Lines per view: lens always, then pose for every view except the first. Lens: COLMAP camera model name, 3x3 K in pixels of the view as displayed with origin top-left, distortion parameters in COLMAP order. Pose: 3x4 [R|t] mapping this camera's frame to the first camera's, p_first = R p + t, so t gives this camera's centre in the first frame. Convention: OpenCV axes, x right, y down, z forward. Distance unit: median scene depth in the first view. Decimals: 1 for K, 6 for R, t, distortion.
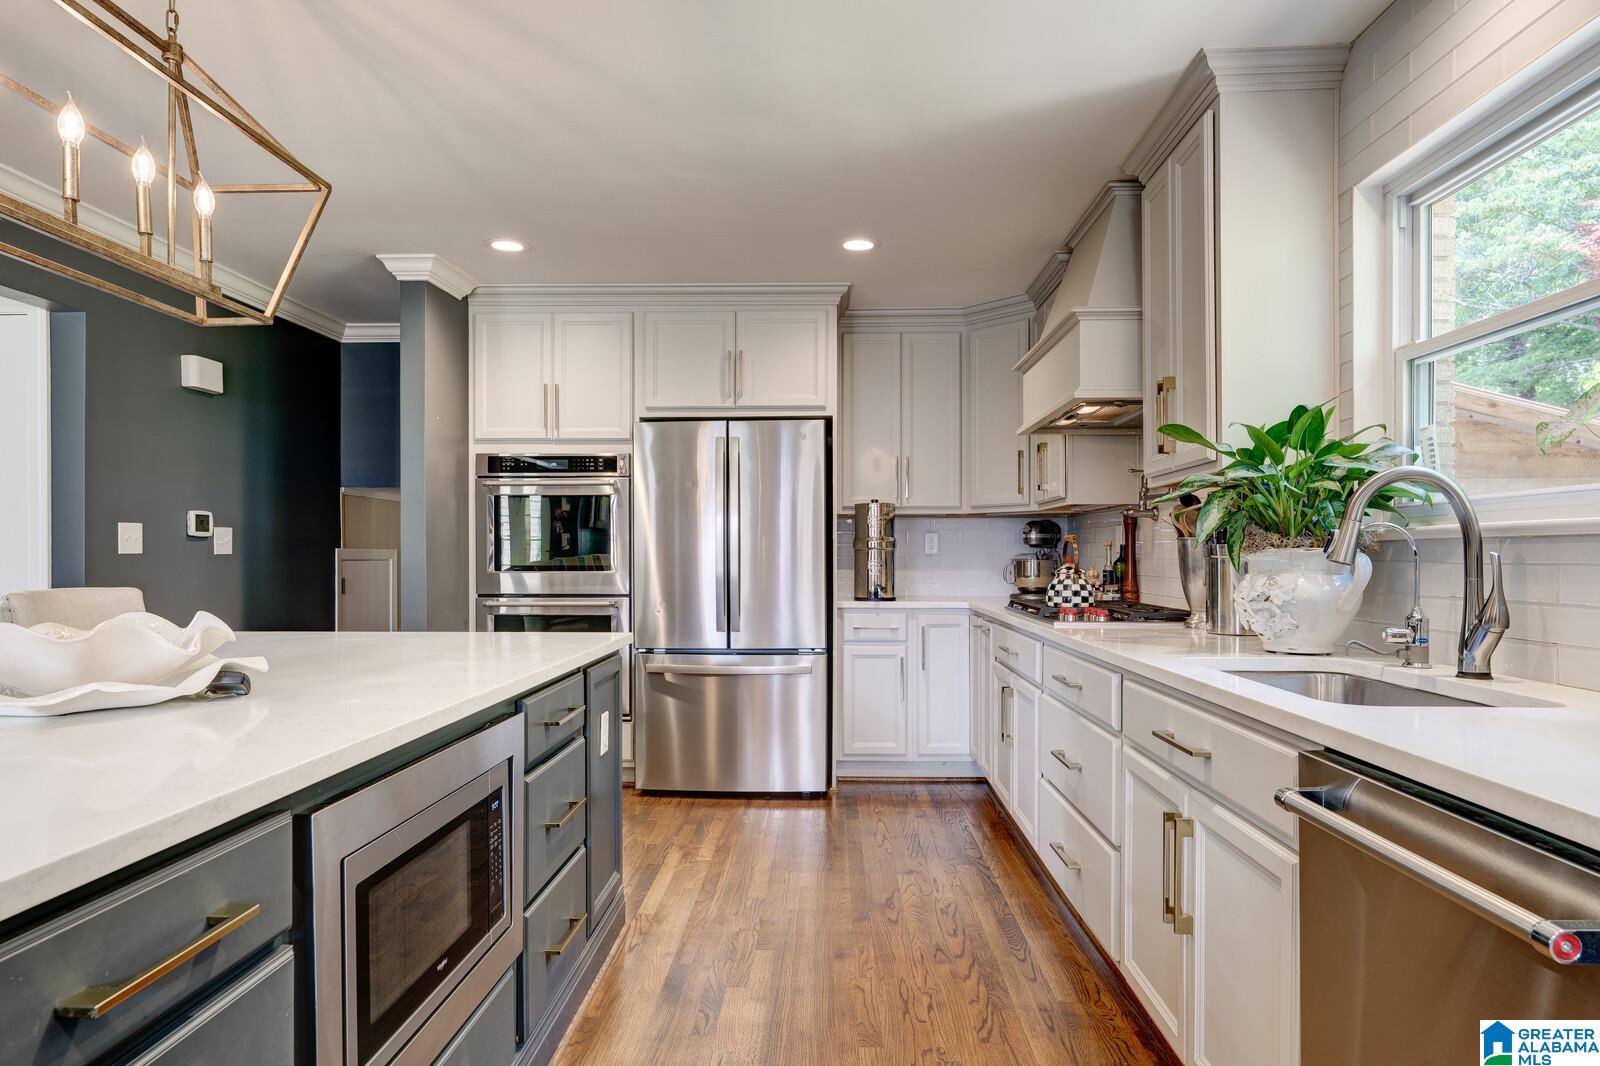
lens RADIAL K [[951.8, 0, 798.1], [0, 951.8, 544.2], [0, 0, 1]] dist [-0.005141, 0.004127]
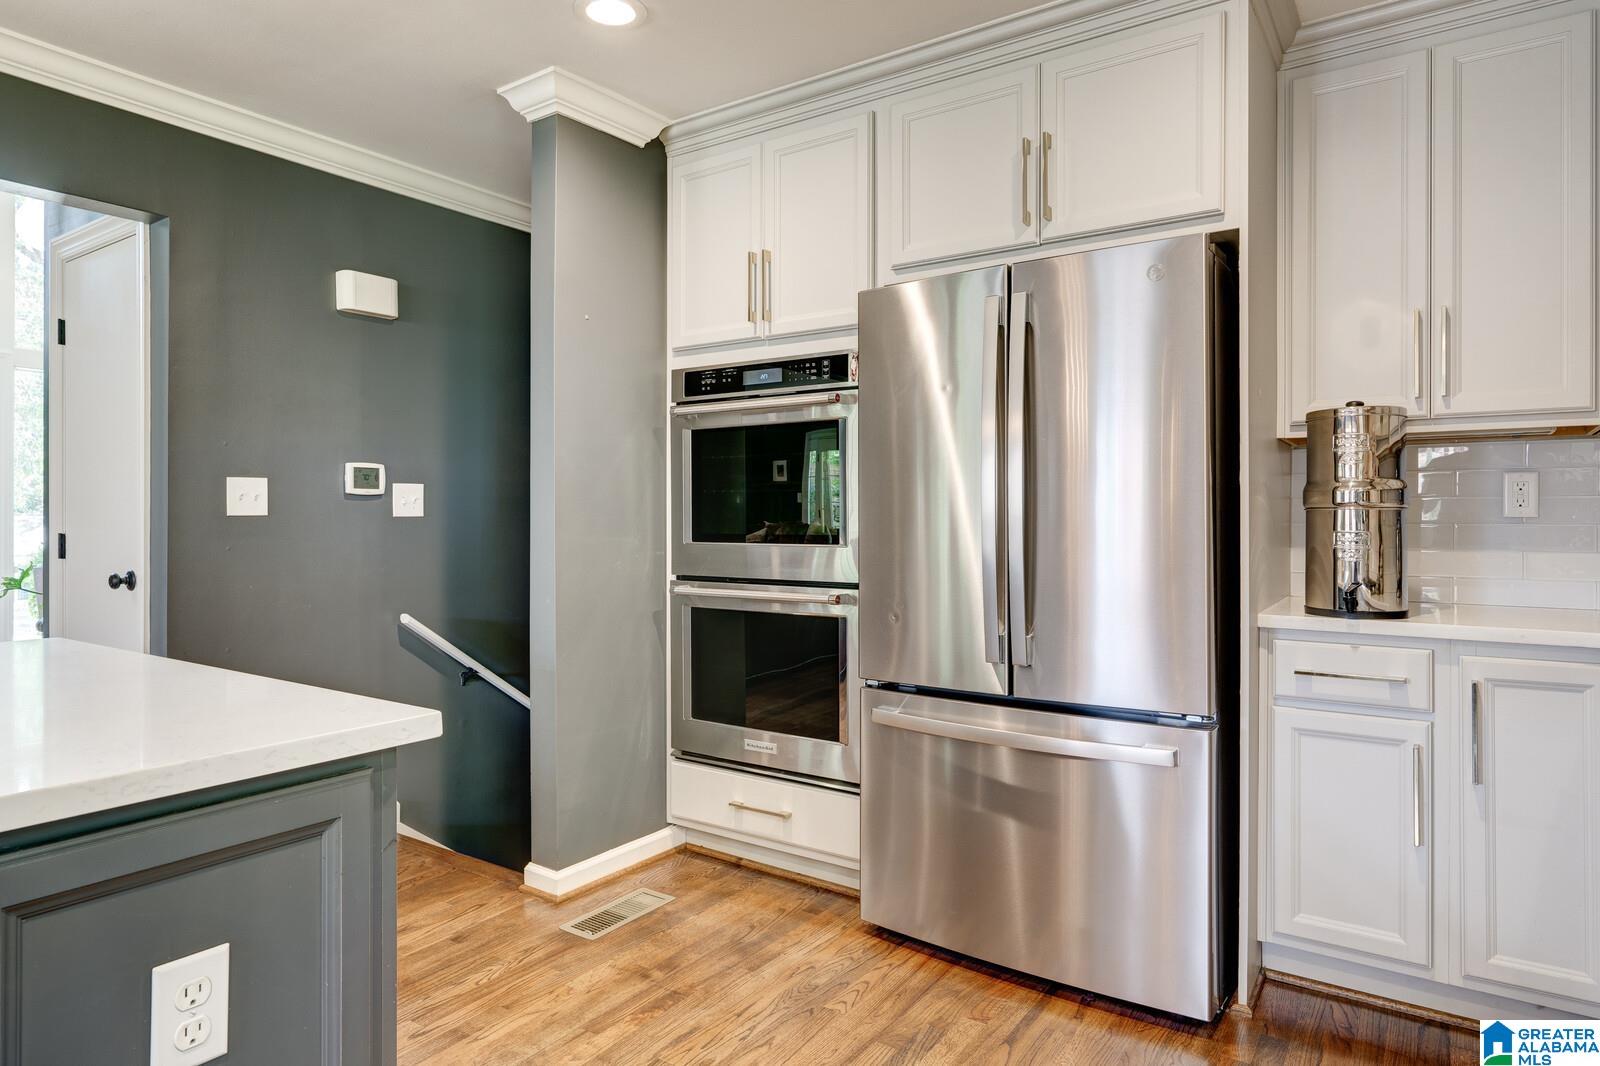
lens RADIAL K [[951.8, 0, 792.3], [0, 951.8, 511.9], [0, 0, 1]] dist [-0.005141, 0.004127]
pose [[0.840374, -0.002808, -0.541999, 0.105547], [0.004830, 0.999986, 0.002309, 0.005757], [0.541985, -0.004558, 0.840376, 0.470547]]
